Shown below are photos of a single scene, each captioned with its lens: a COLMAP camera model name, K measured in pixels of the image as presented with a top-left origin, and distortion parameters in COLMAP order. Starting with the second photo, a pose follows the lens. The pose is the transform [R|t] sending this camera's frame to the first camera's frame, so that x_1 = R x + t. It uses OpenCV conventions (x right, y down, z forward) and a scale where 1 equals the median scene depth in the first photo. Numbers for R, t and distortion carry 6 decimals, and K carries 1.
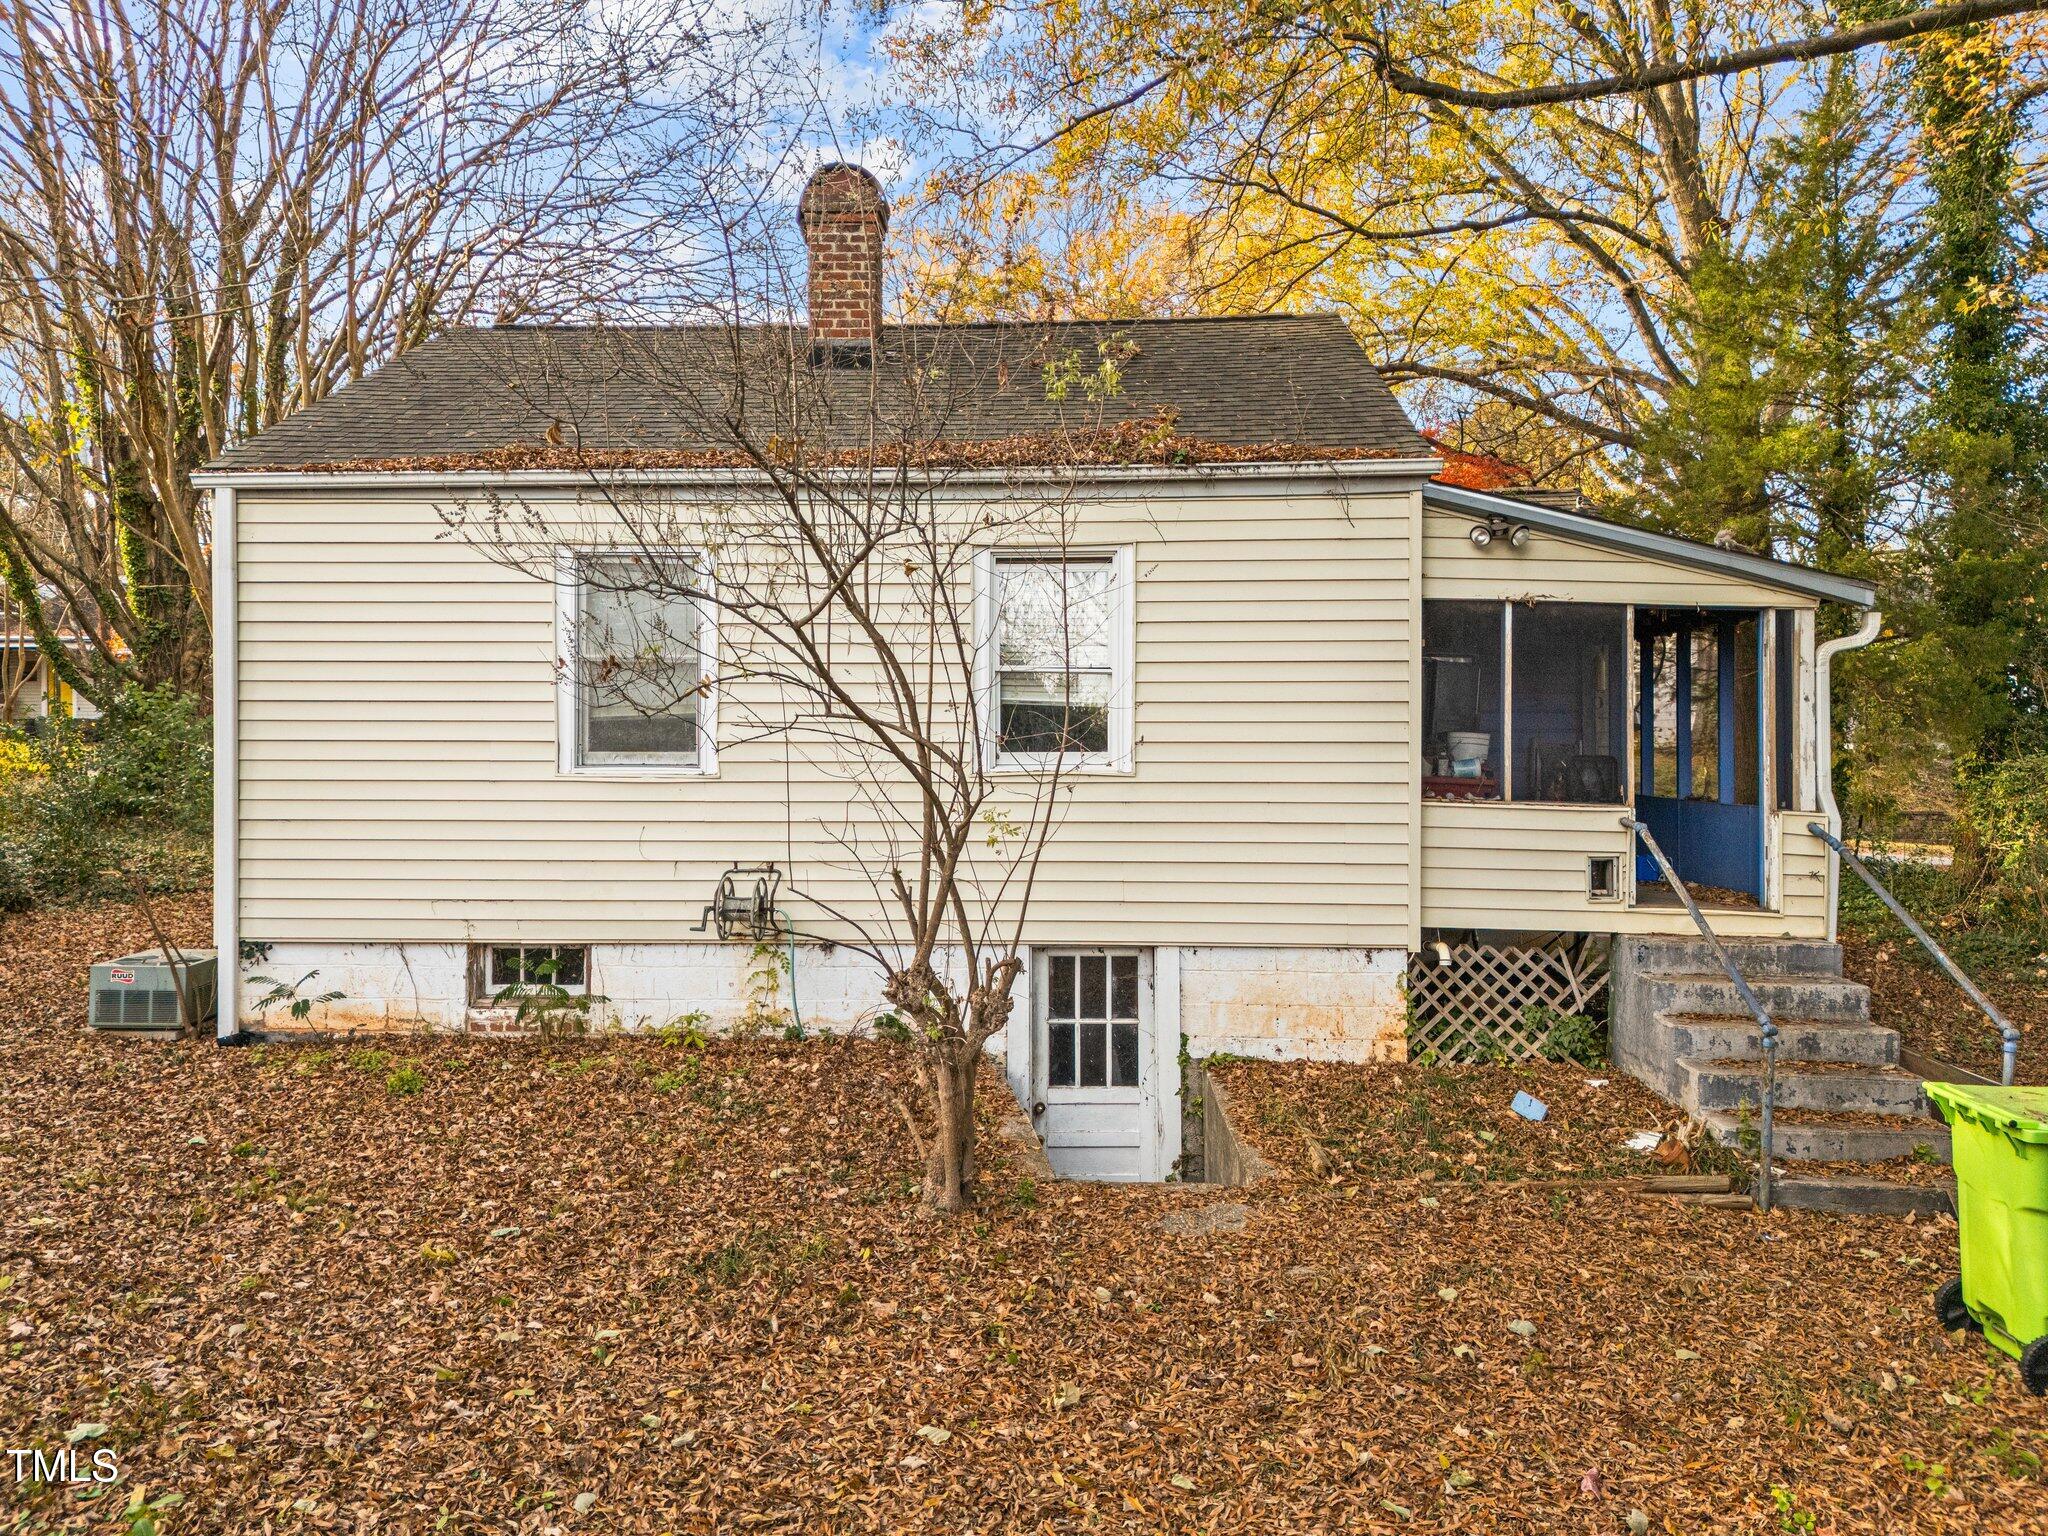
lens RADIAL K [[1425.2, 0, 1036.7], [0, 1425.2, 766.0], [0, 0, 1]] dist [0.035928, -0.018710]
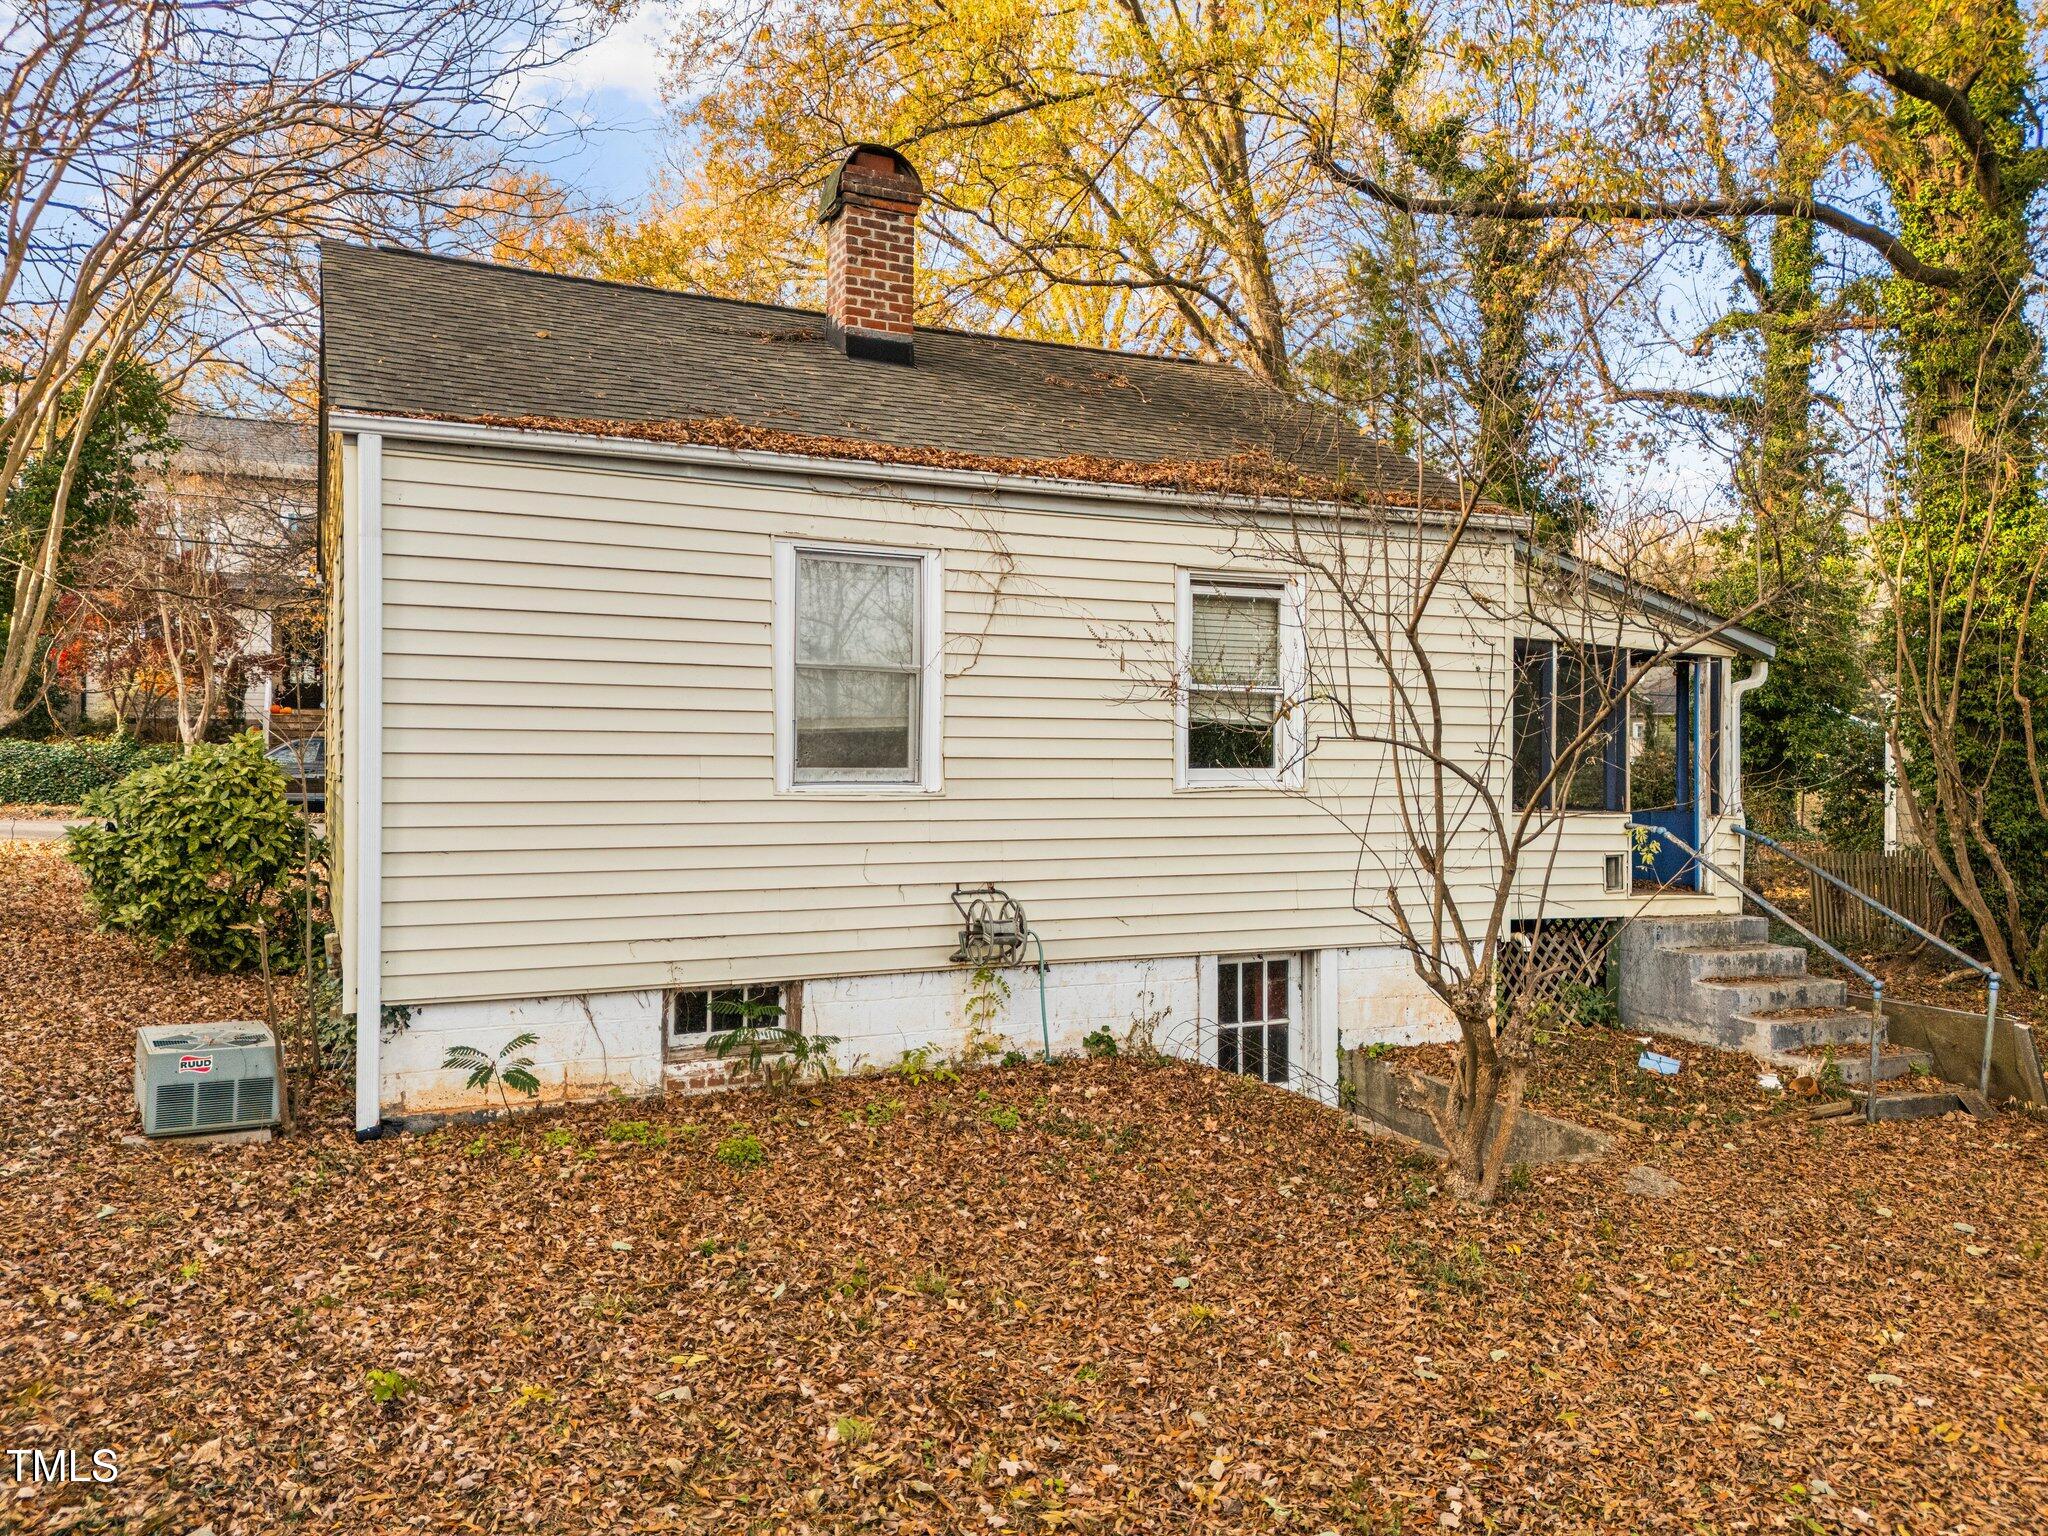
lens RADIAL K [[1425.2, 0, 1029.2], [0, 1425.2, 766.7], [0, 0, 1]] dist [0.035928, -0.018710]
pose [[0.896040, 0.001355, 0.443970, -0.585716], [-0.000150, 0.999996, -0.002750, -0.008105], [-0.443972, 0.002398, 0.896037, 0.130810]]
